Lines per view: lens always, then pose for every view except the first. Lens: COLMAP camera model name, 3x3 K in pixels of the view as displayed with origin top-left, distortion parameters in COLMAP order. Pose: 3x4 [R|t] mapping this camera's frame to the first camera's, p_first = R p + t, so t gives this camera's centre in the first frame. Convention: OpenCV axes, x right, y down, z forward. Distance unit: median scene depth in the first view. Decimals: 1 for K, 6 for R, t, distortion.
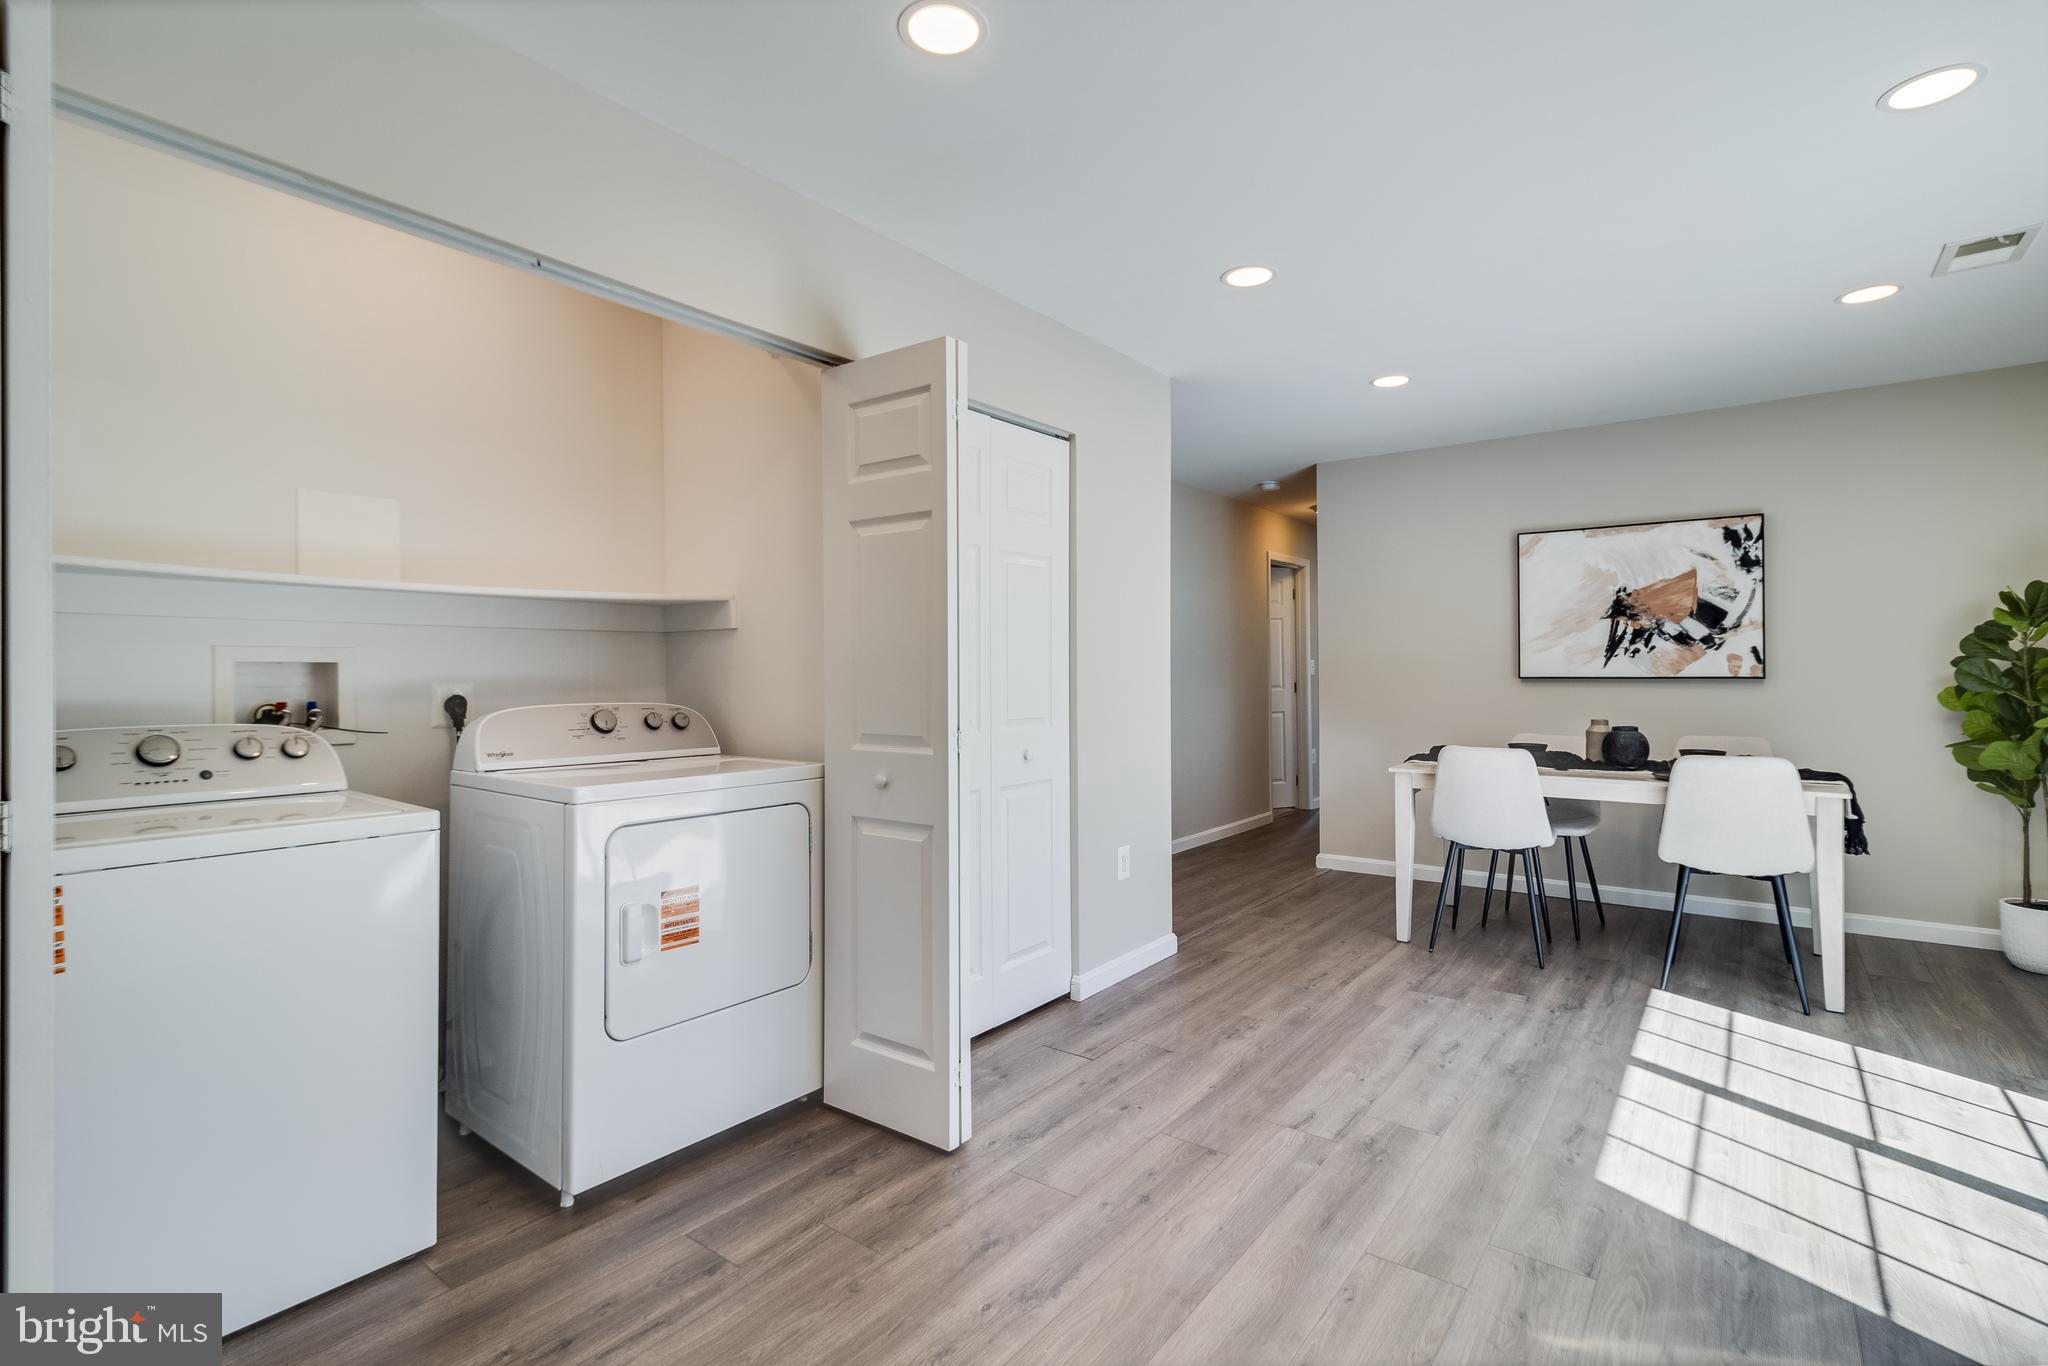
lens RADIAL K [[946.5, 0, 1019.7], [0, 946.5, 658.8], [0, 0, 1]] dist [-0.000234, -0.000135]
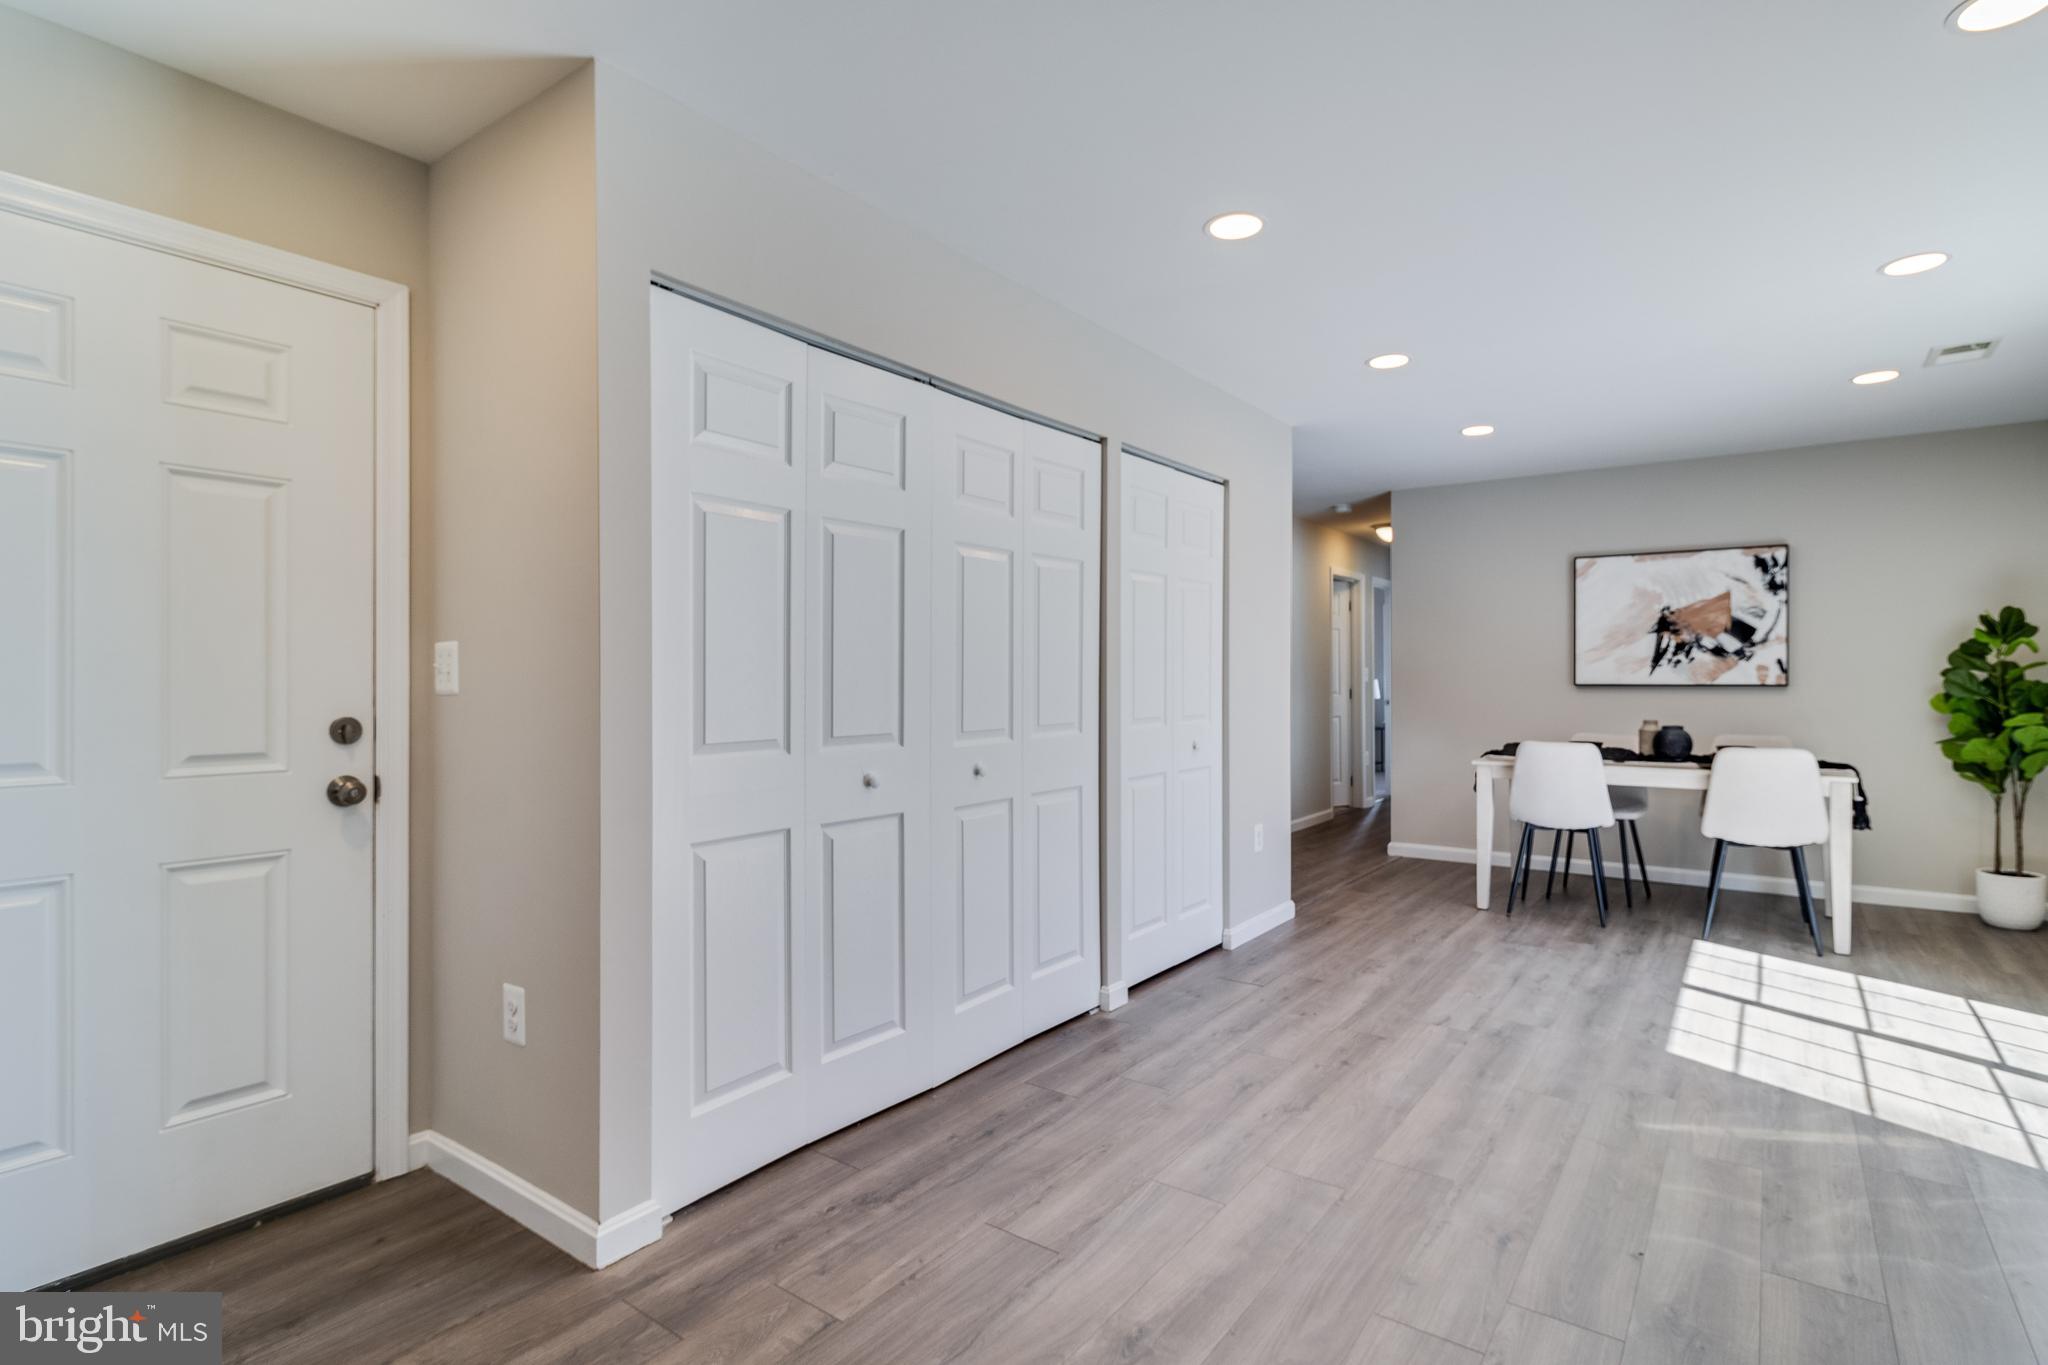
lens RADIAL K [[998.3, 0, 1026.1], [0, 998.3, 673.1], [0, 0, 1]] dist [-0.003050, -0.002008]
pose [[0.999779, 0.004974, 0.020402, -0.226622], [-0.005143, 0.999953, 0.008204, -0.000677], [-0.020360, -0.008307, 0.999758, -0.267309]]
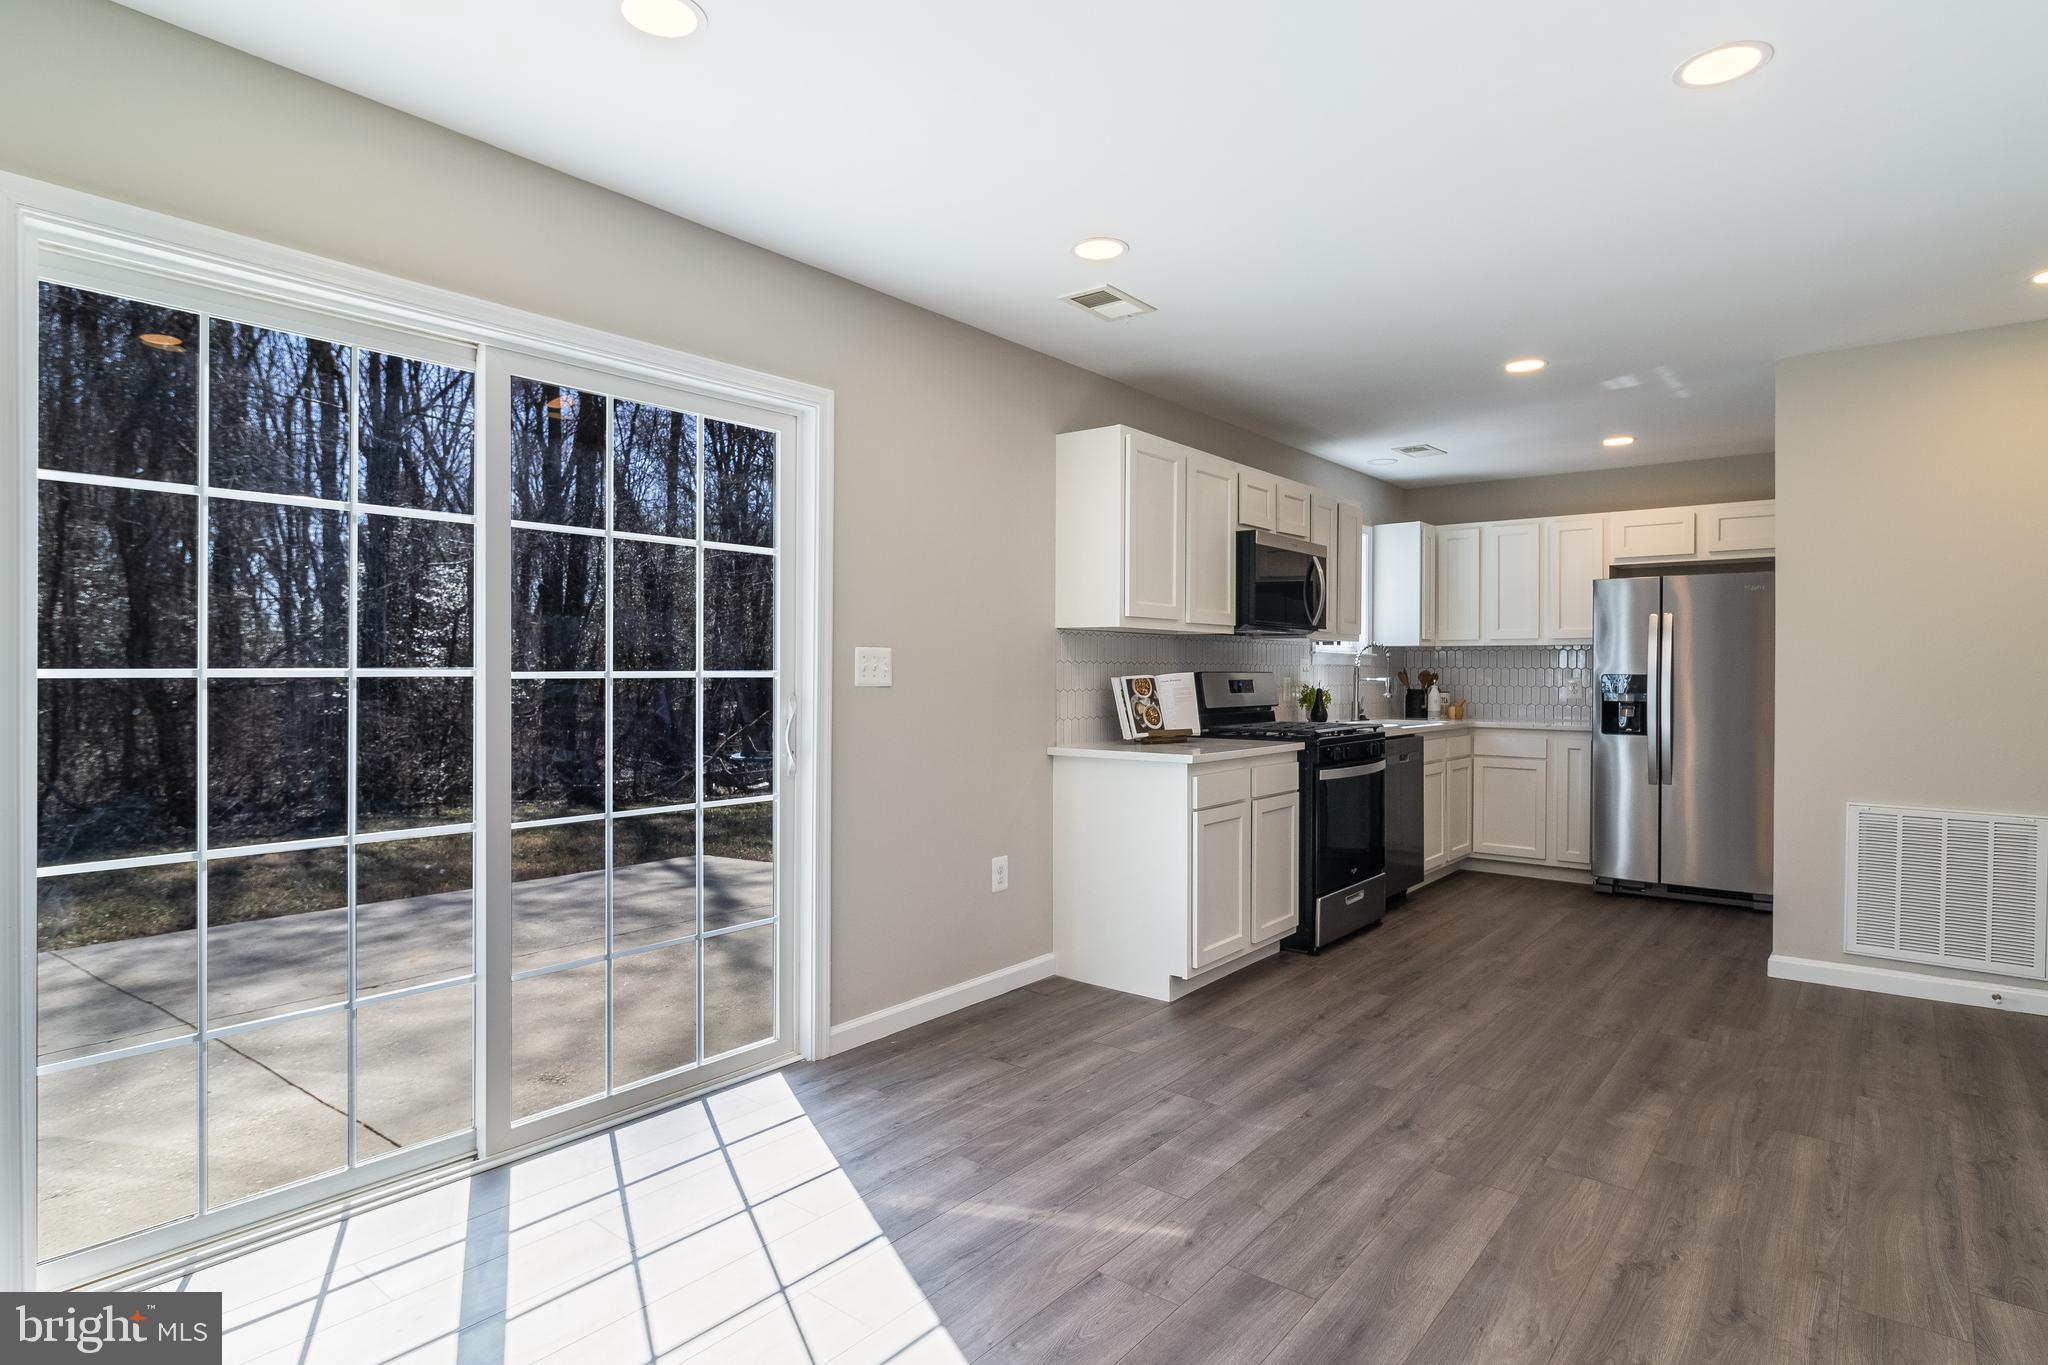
lens RADIAL K [[1059.3, 0, 1024.0], [0, 1059.3, 682.5], [0, 0, 1]] dist [-0.010963, -0.000343]
pose [[-0.999610, 0.004664, 0.027518, 0.354930], [0.004581, 0.999985, -0.003067, 0.012087], [-0.027532, -0.002940, -0.999617, 1.168074]]
